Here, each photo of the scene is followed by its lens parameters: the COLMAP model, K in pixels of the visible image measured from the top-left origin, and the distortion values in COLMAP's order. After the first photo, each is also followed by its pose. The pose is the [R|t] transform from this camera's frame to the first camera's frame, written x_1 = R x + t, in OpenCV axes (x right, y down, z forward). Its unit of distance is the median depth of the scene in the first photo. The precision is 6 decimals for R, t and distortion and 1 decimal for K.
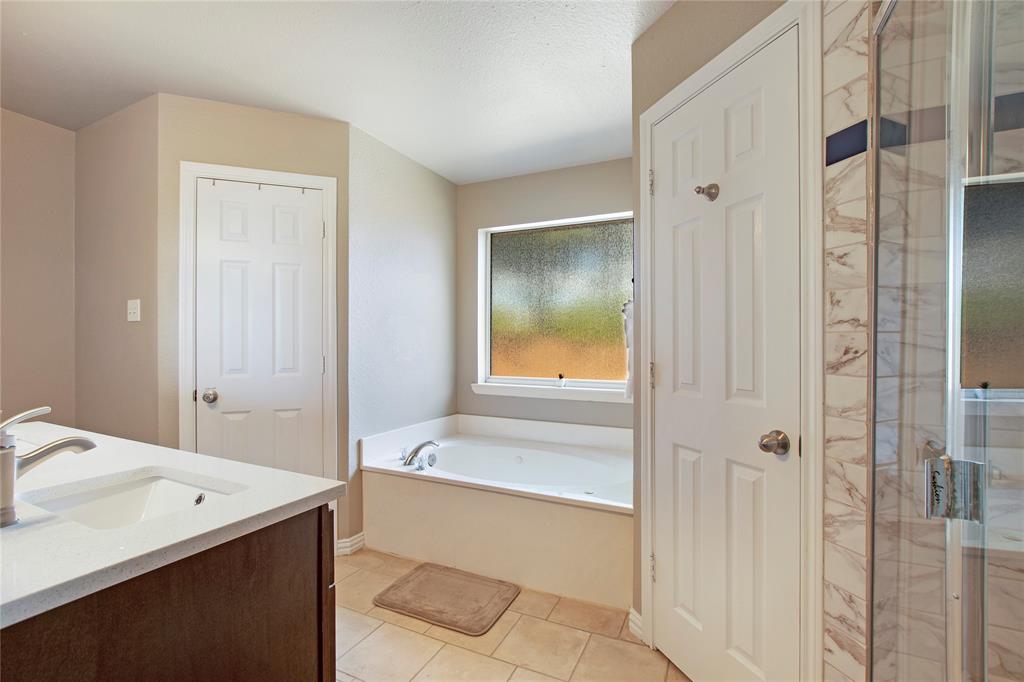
lens RADIAL K [[453.4, 0, 512.5], [0, 453.4, 336.8], [0, 0, 1]] dist [-0.017925, 0.001176]
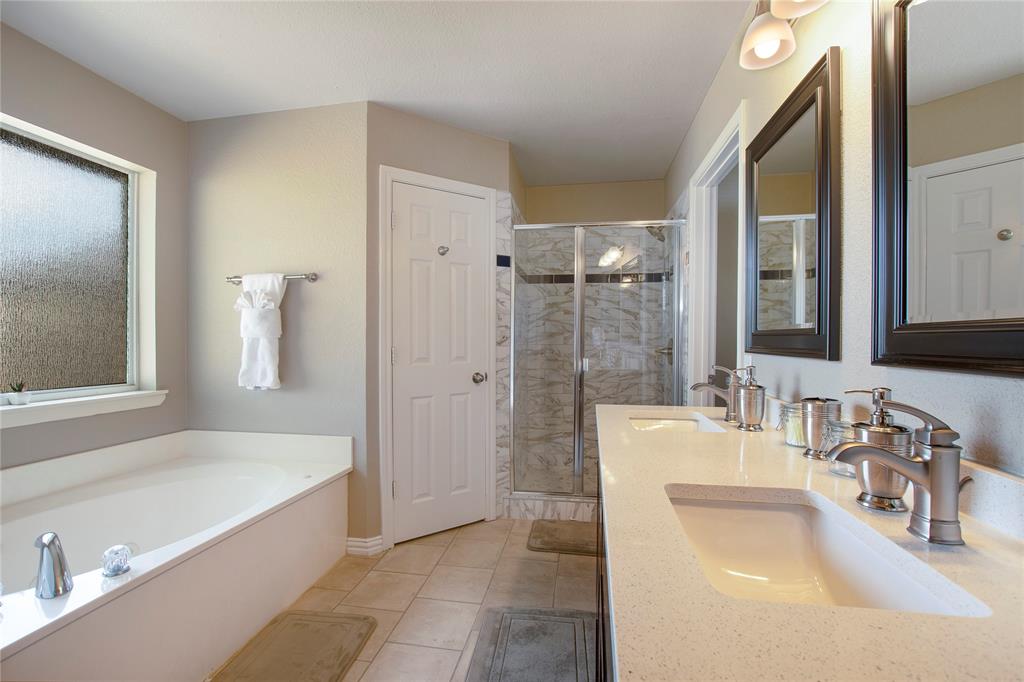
lens RADIAL K [[453.4, 0, 510.6], [0, 453.4, 345.6], [0, 0, 1]] dist [-0.017925, 0.001176]
pose [[-0.246379, -0.003725, 0.969166, -1.867043], [0.001209, 0.999991, 0.004151, 0.068863], [-0.969173, 0.002195, -0.246372, 1.571366]]
